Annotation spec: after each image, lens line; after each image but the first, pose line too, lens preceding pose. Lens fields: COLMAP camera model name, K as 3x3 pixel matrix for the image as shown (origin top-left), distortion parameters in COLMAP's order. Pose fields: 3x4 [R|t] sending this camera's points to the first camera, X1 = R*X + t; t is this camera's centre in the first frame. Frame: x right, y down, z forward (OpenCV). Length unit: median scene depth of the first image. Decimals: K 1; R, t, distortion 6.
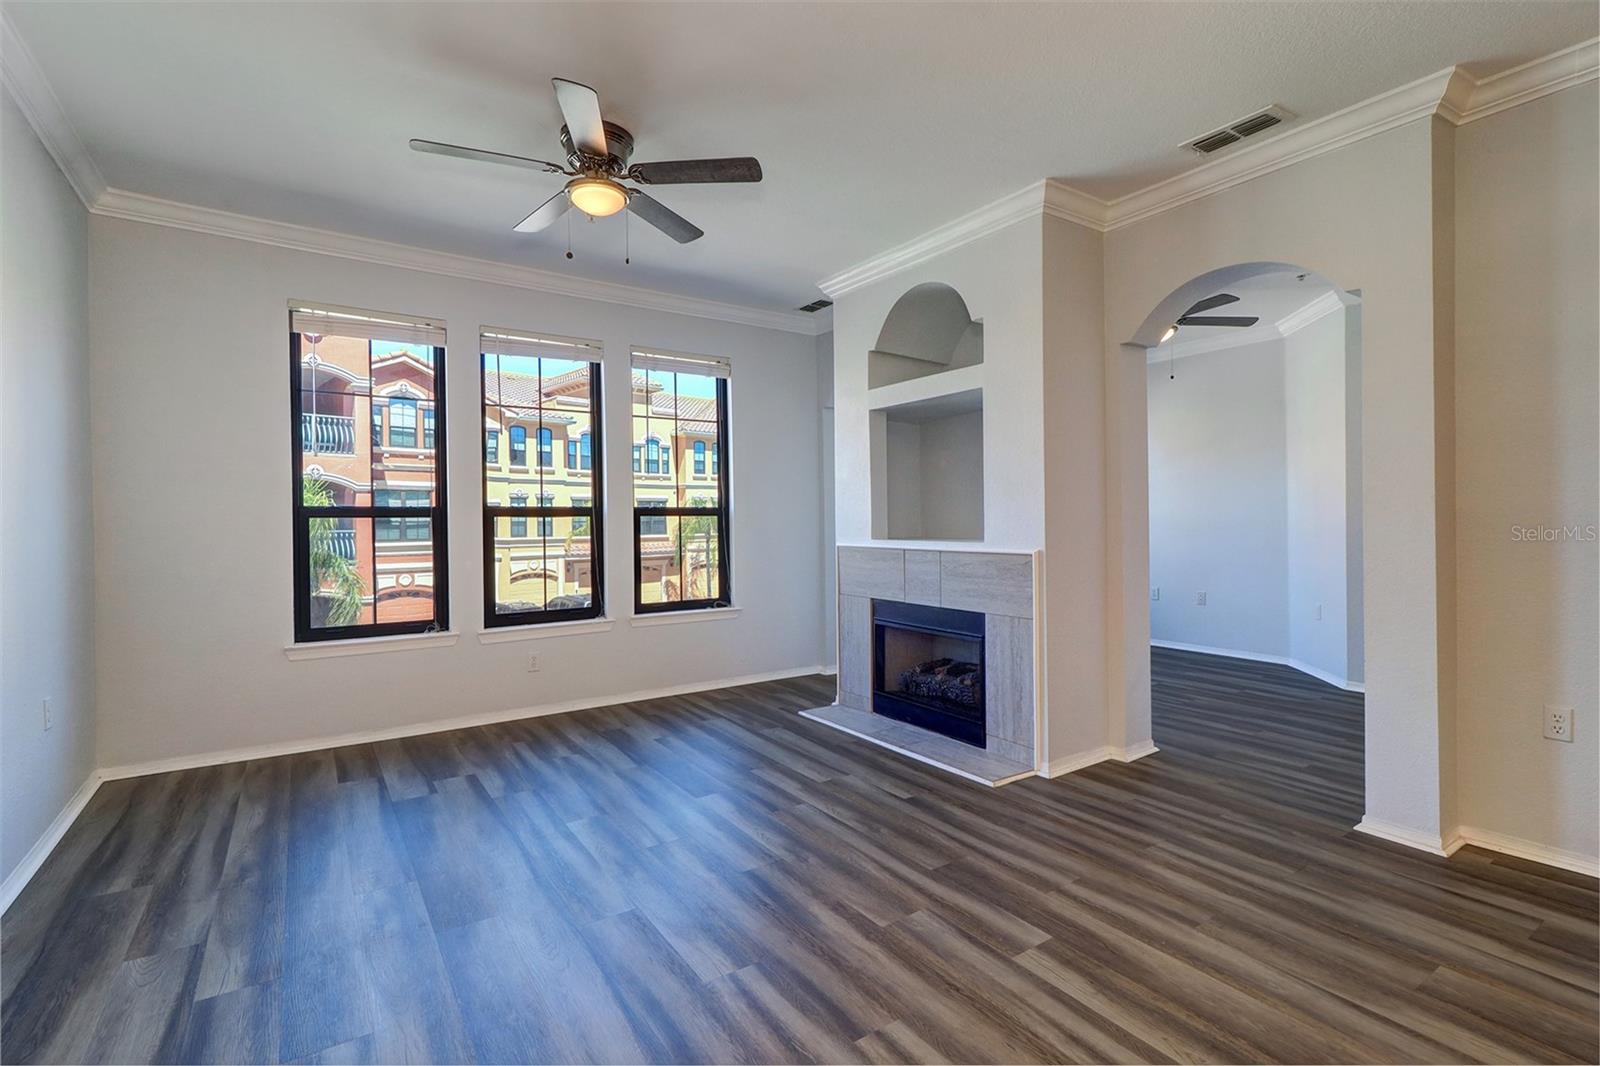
lens RADIAL K [[734.5, 0, 801.2], [0, 734.5, 516.8], [0, 0, 1]] dist [0.001385, -0.000159]
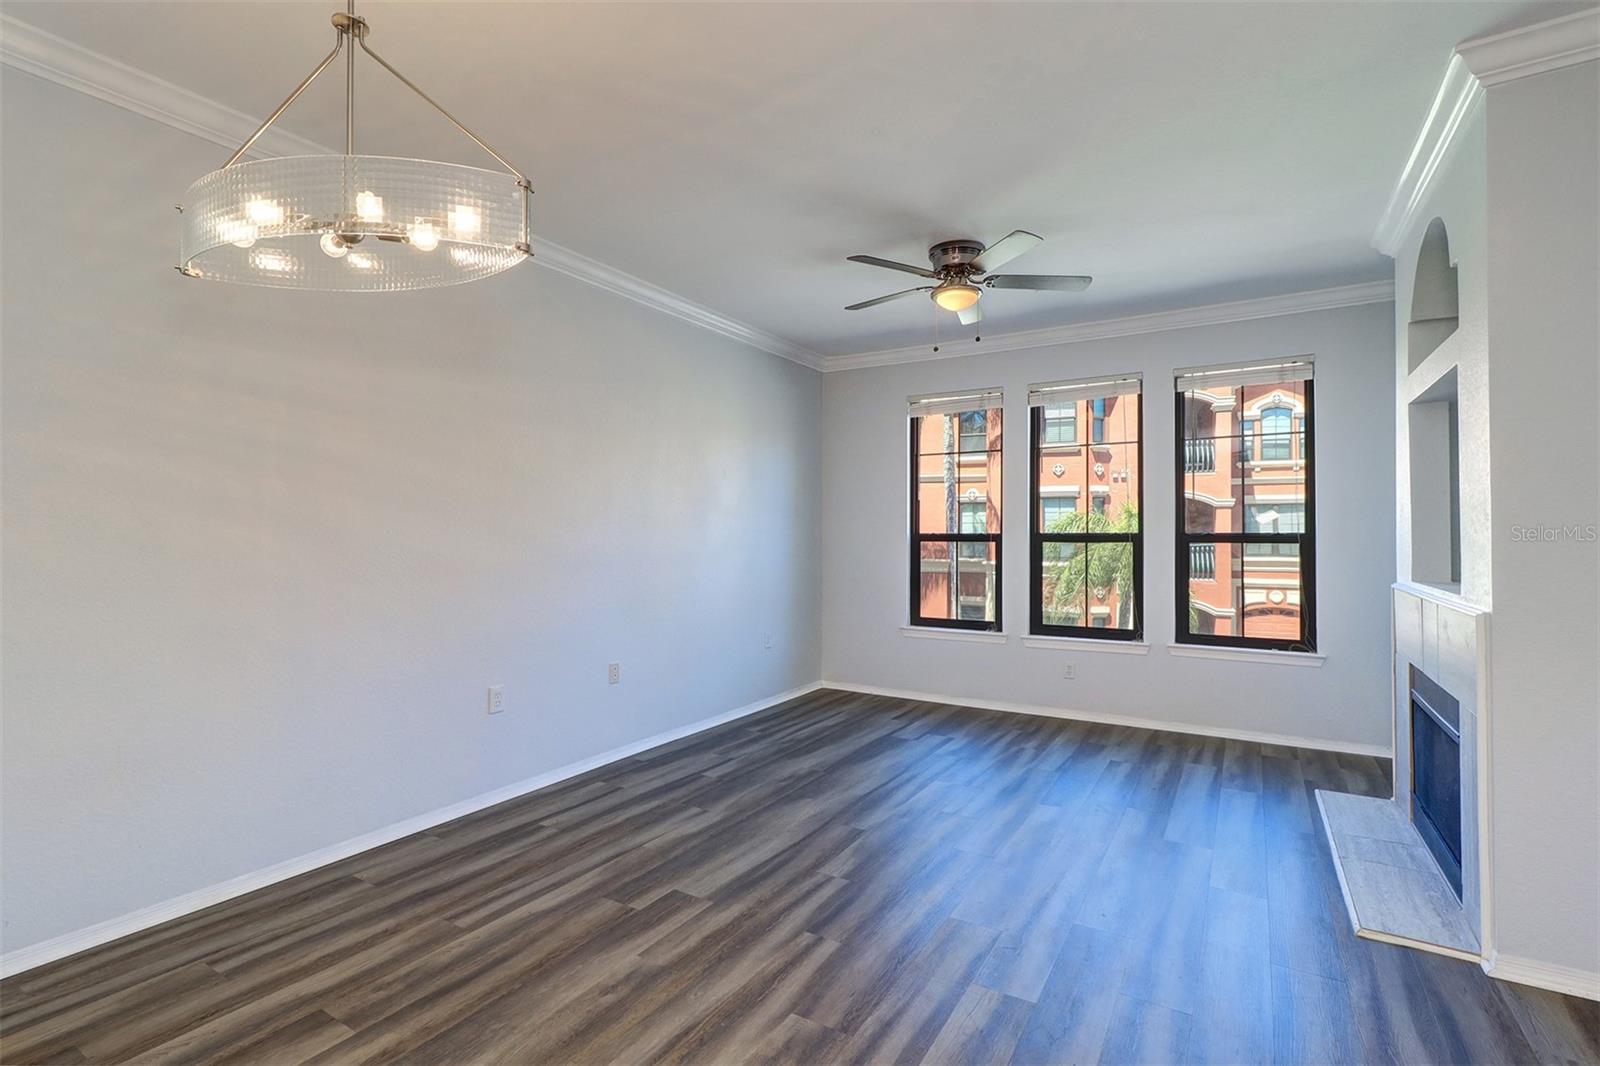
lens RADIAL K [[734.5, 0, 801.2], [0, 734.5, 516.8], [0, 0, 1]] dist [0.001385, -0.000159]
pose [[0.419804, -0.016542, -0.907464, 0.571586], [0.001373, 0.999844, -0.017591, -0.023447], [0.907614, 0.006139, 0.419761, 0.166719]]
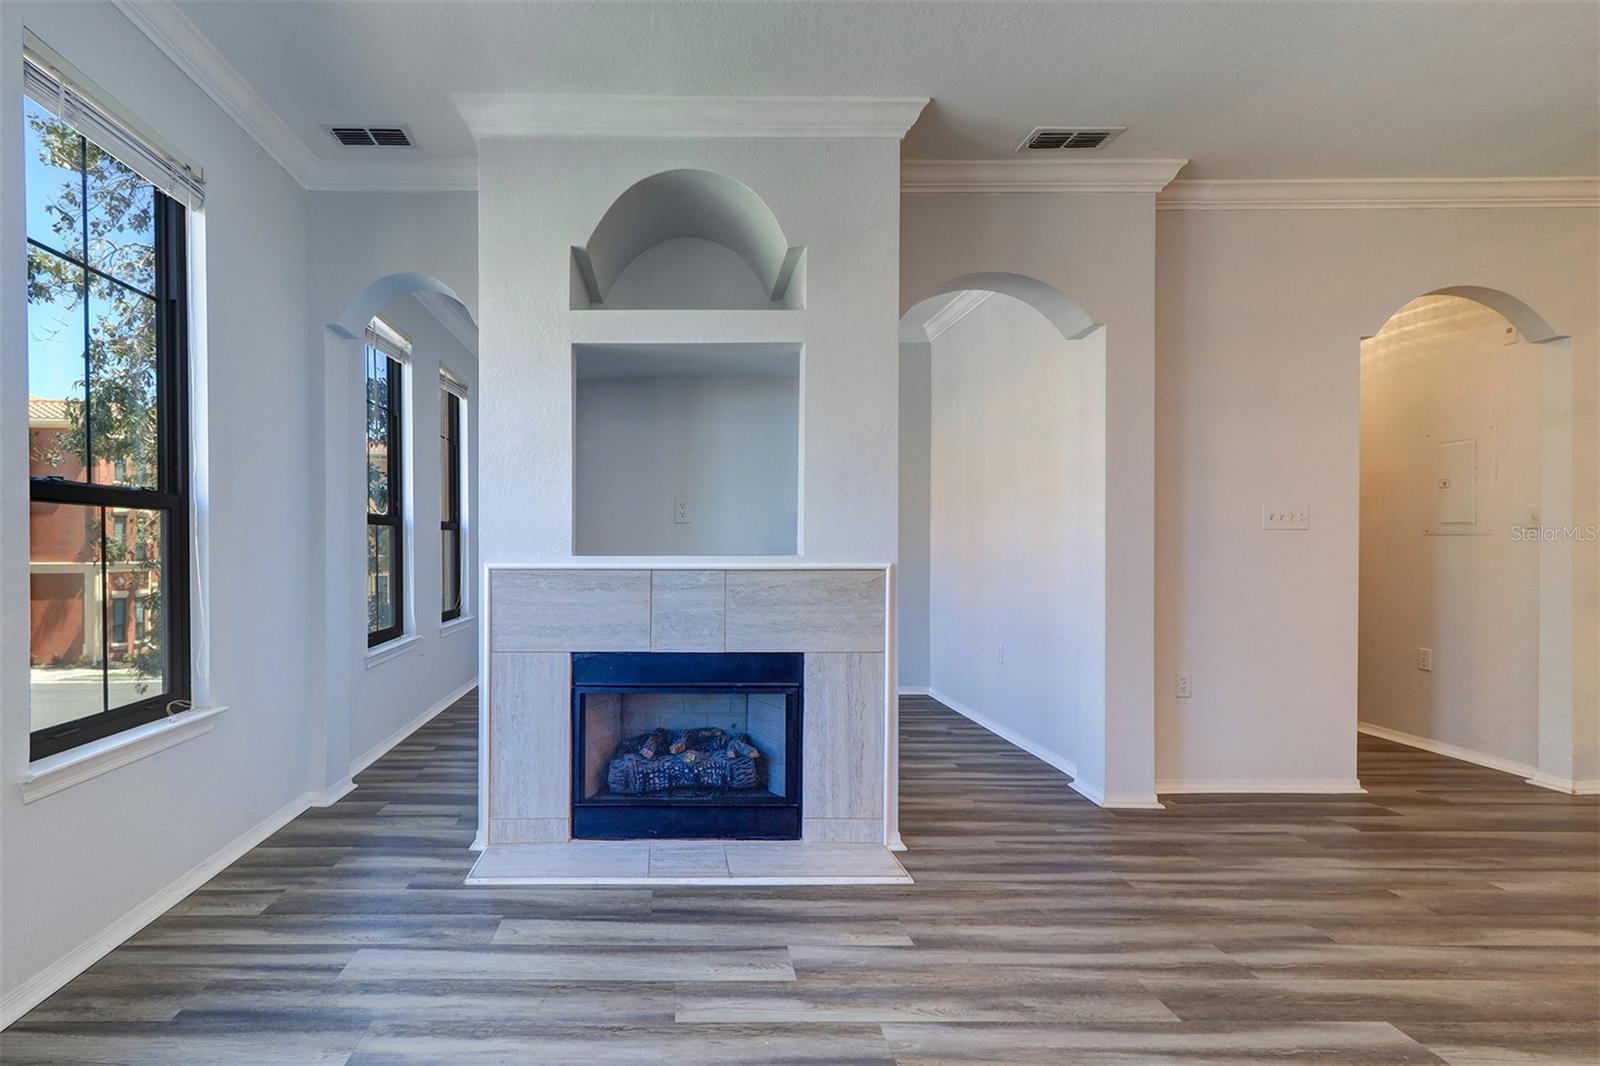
lens RADIAL K [[811.1, 0, 800.0], [0, 811.1, 533.0], [0, 0, 1]] dist [0.002113, 0.000177]
pose [[0.560924, 0.013308, 0.827760, -0.417917], [-0.007732, 0.999911, -0.010837, 0.021445], [-0.827831, -0.000321, 0.560978, 0.549522]]
